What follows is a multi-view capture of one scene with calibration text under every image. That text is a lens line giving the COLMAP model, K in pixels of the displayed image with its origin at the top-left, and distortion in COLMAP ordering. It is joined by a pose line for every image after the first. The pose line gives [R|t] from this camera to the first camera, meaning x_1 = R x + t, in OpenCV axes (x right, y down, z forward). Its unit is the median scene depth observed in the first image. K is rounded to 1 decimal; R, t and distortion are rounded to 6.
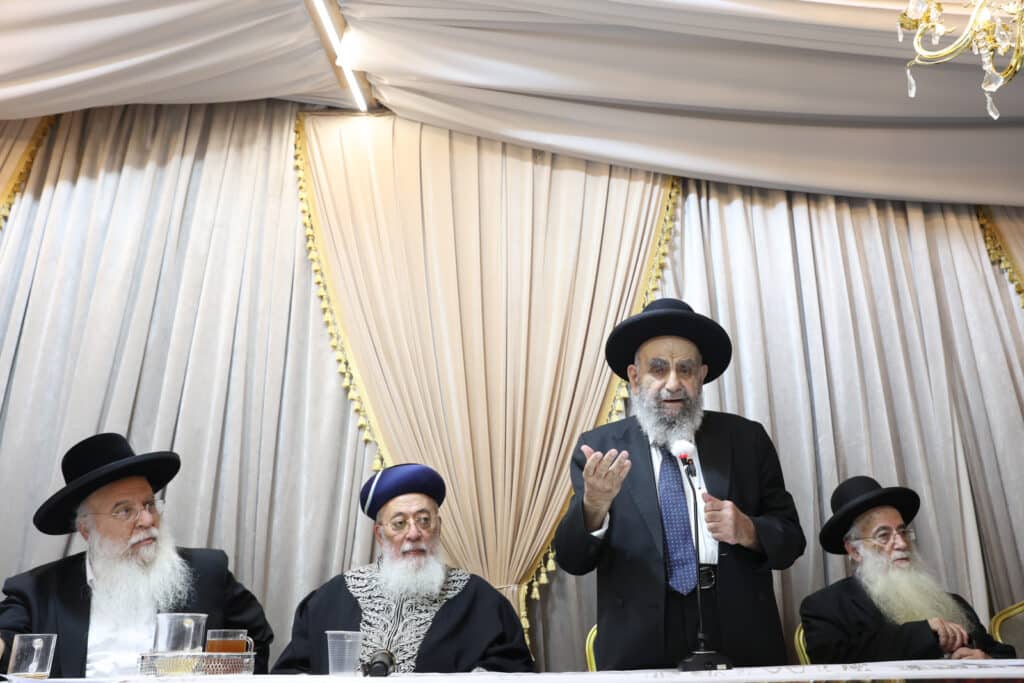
lens RADIAL K [[829.8, 0, 521.4], [0, 829.8, 338.4], [0, 0, 1]] dist [-0.044307, 0.033393]
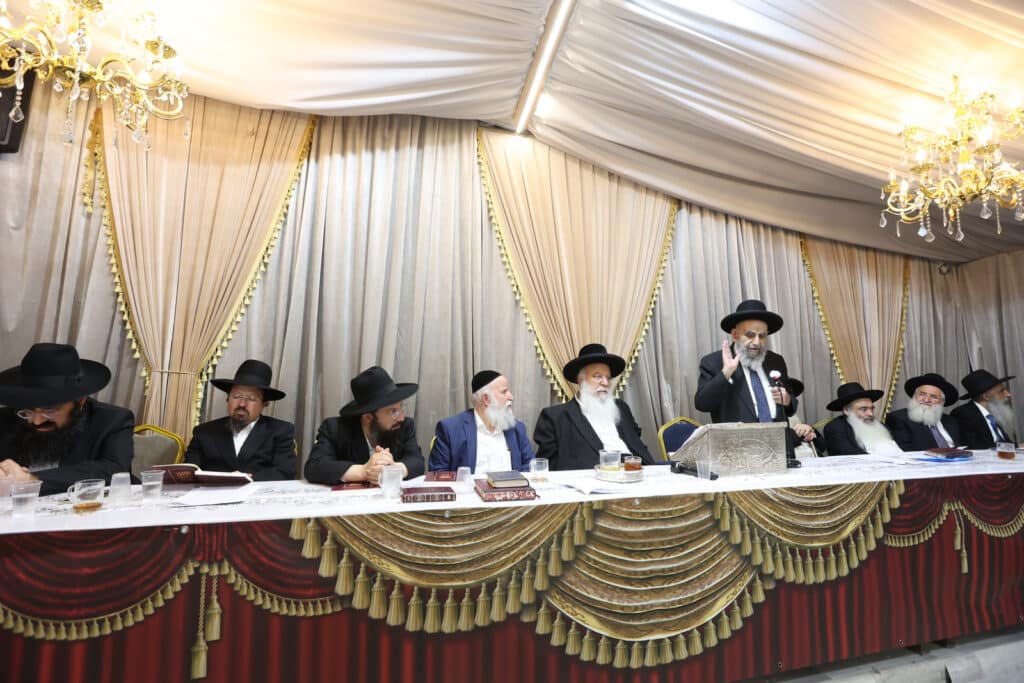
lens RADIAL K [[479.0, 0, 517.1], [0, 479.0, 334.9], [0, 0, 1]] dist [-0.047858, 0.014093]
pose [[0.965124, 0.049823, 0.257007, -0.449494], [-0.112809, 0.965051, 0.236540, -0.111431], [-0.236240, -0.257284, 0.937014, -0.026198]]
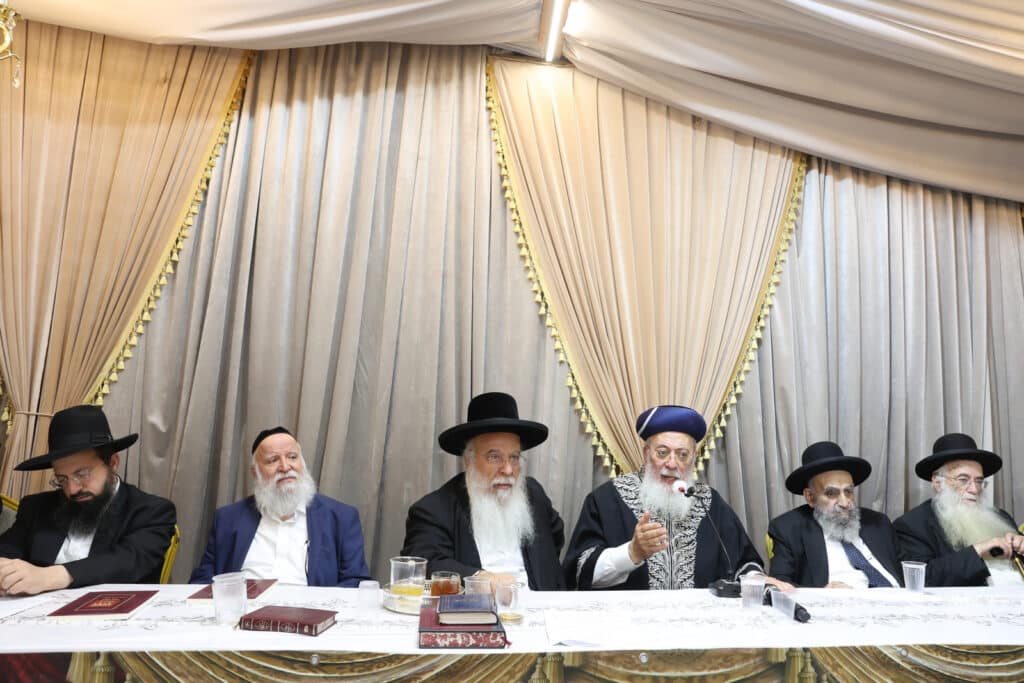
lens RADIAL K [[708.2, 0, 520.4], [0, 708.2, 336.8], [0, 0, 1]] dist [-0.096392, 0.062301]
pose [[0.990608, 0.064220, 0.120715, -0.338590], [-0.088936, 0.973195, 0.212089, -0.116078], [-0.103859, -0.220833, 0.969766, -0.000650]]
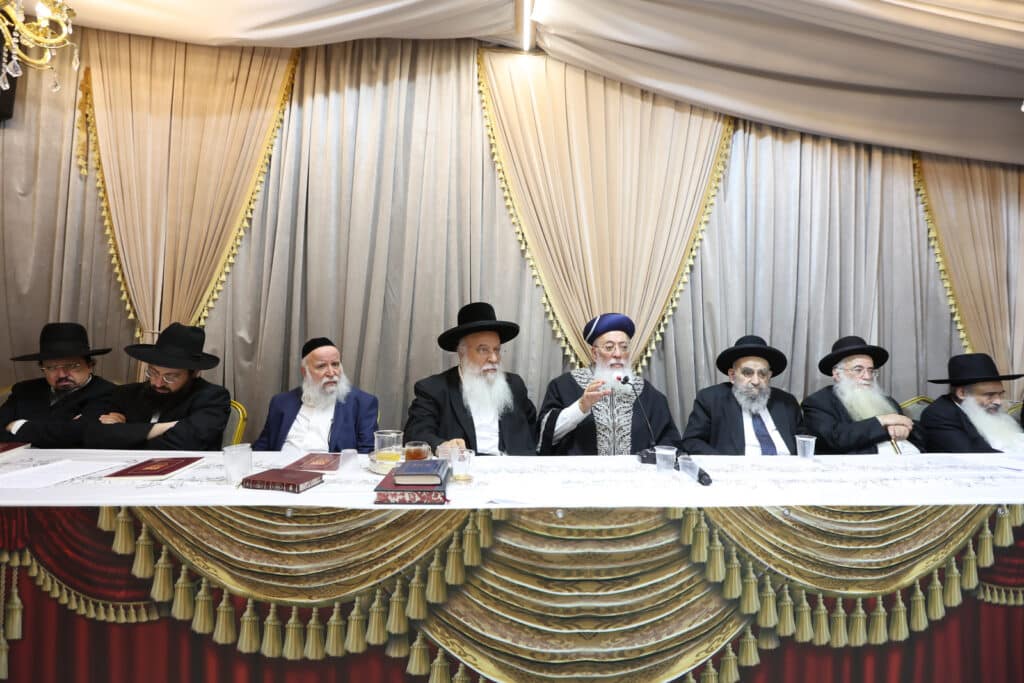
lens RADIAL K [[479.0, 0, 507.3], [0, 479.0, 337.1], [0, 0, 1]] dist [-0.047858, 0.014093]
pose [[0.997929, 0.033766, 0.054753, -0.266065], [-0.049997, 0.942692, 0.329898, -0.079937], [-0.040476, -0.331952, 0.942428, 0.070394]]
